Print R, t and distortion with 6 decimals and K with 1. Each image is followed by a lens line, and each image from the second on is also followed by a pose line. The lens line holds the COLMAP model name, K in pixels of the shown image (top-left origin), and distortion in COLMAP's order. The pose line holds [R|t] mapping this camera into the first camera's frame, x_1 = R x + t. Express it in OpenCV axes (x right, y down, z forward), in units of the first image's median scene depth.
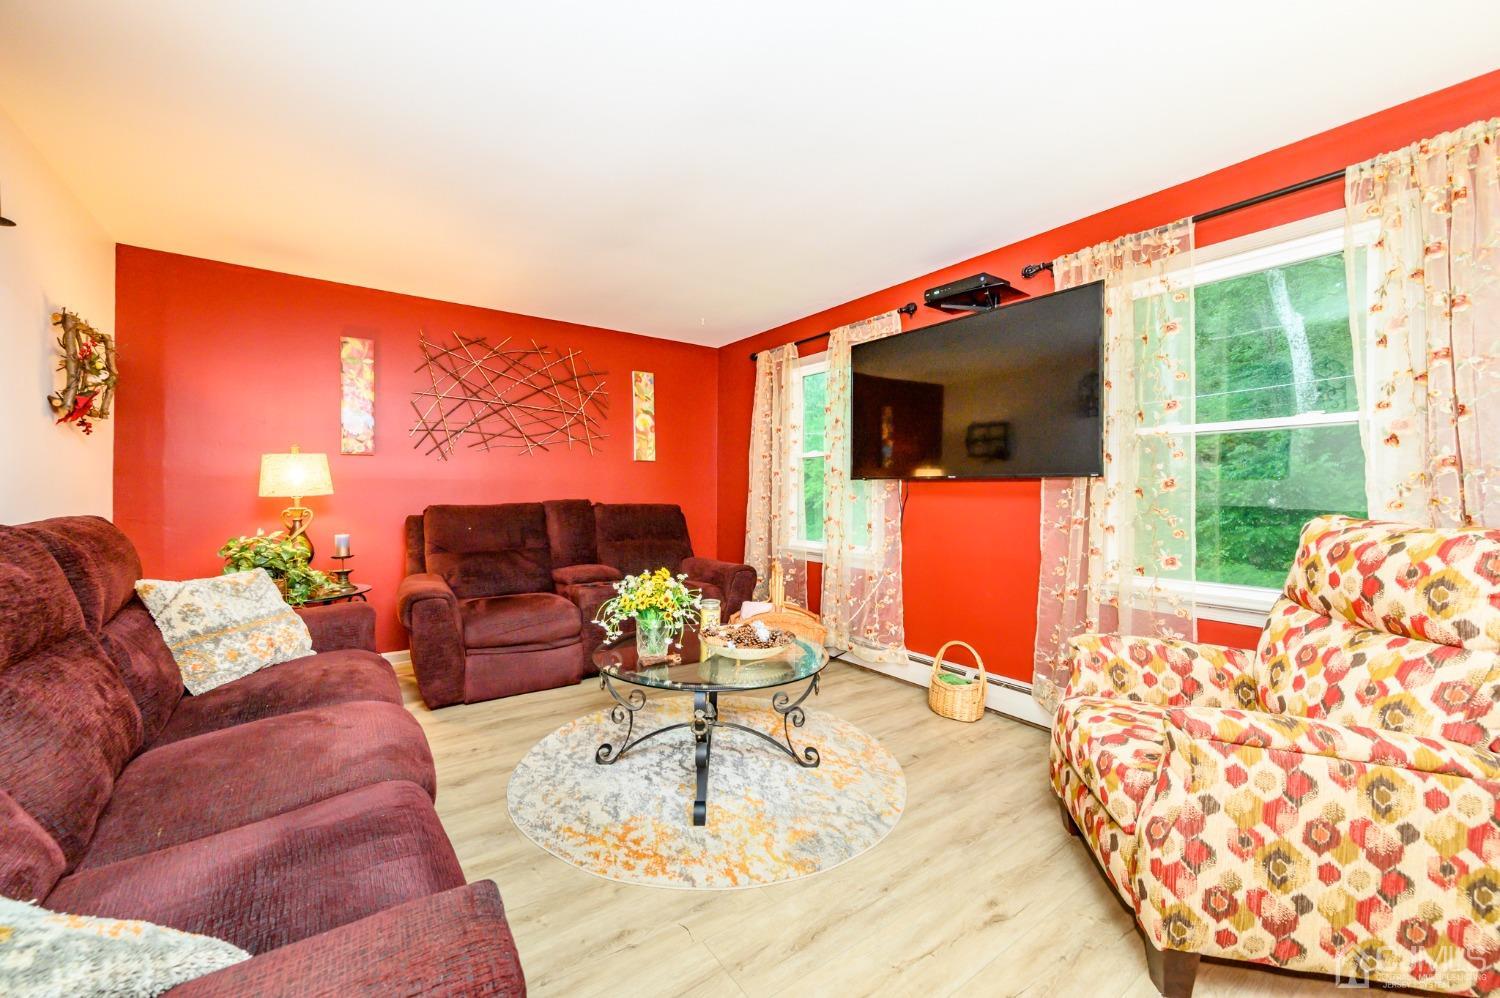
lens RADIAL K [[589.0, 0, 743.6], [0, 589.0, 499.0], [0, 0, 1]] dist [0.001248, 0.000340]
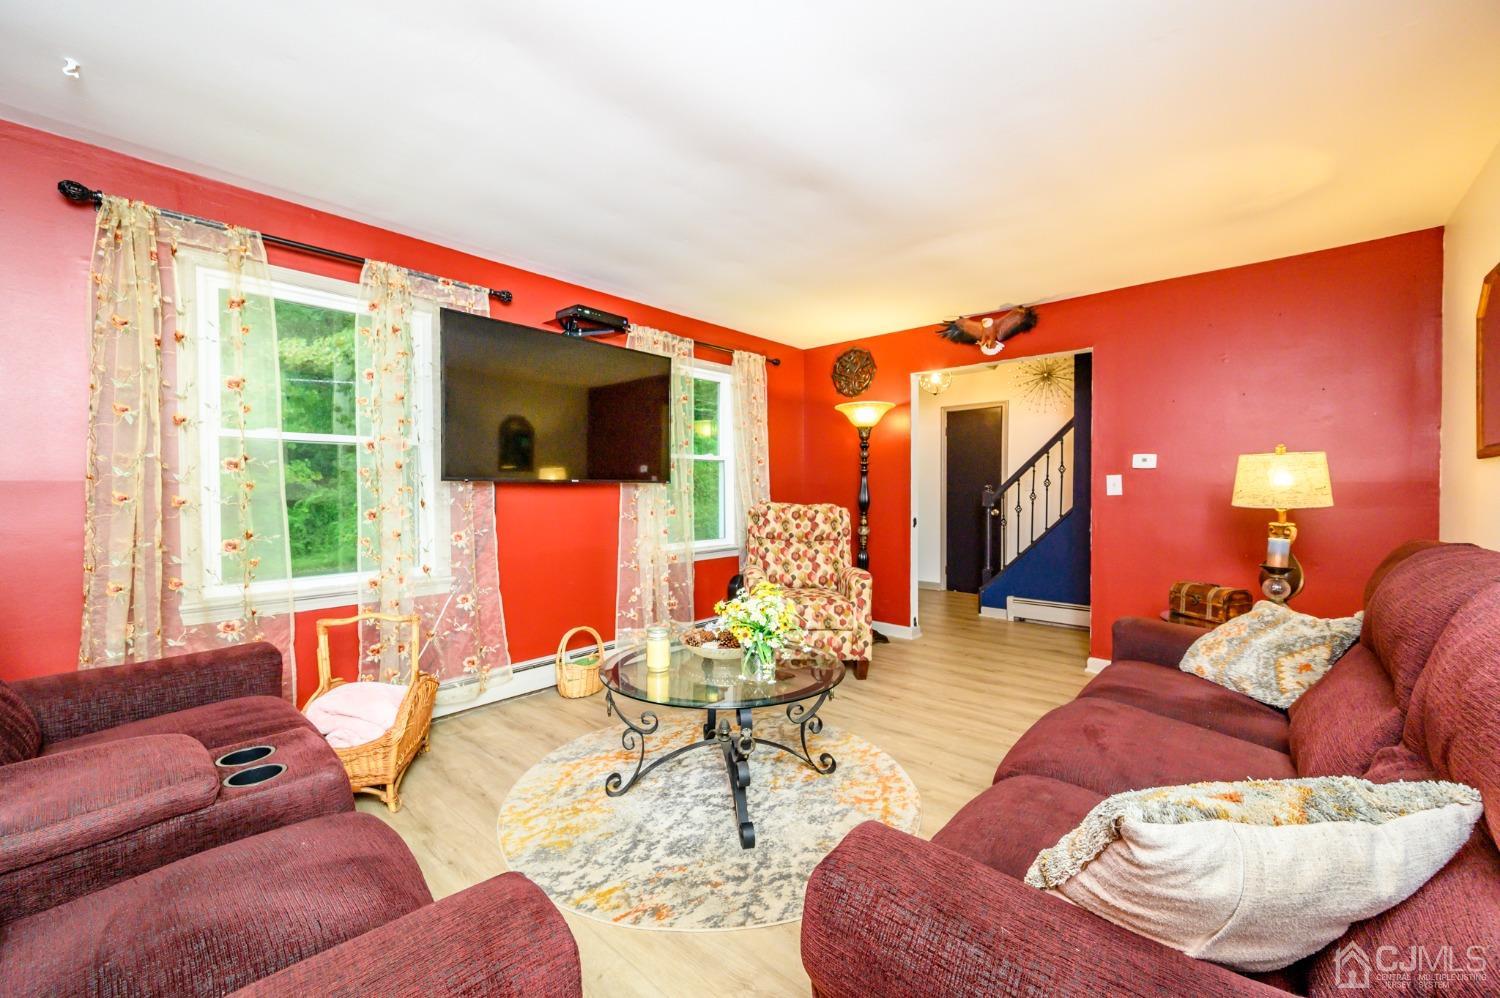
lens RADIAL K [[589.0, 0, 743.6], [0, 589.0, 499.0], [0, 0, 1]] dist [0.001248, 0.000340]
pose [[-0.210381, -0.007515, 0.977591, -0.798570], [0.026471, 0.999560, 0.013380, -0.007993], [-0.977261, 0.028693, -0.210090, 0.940875]]
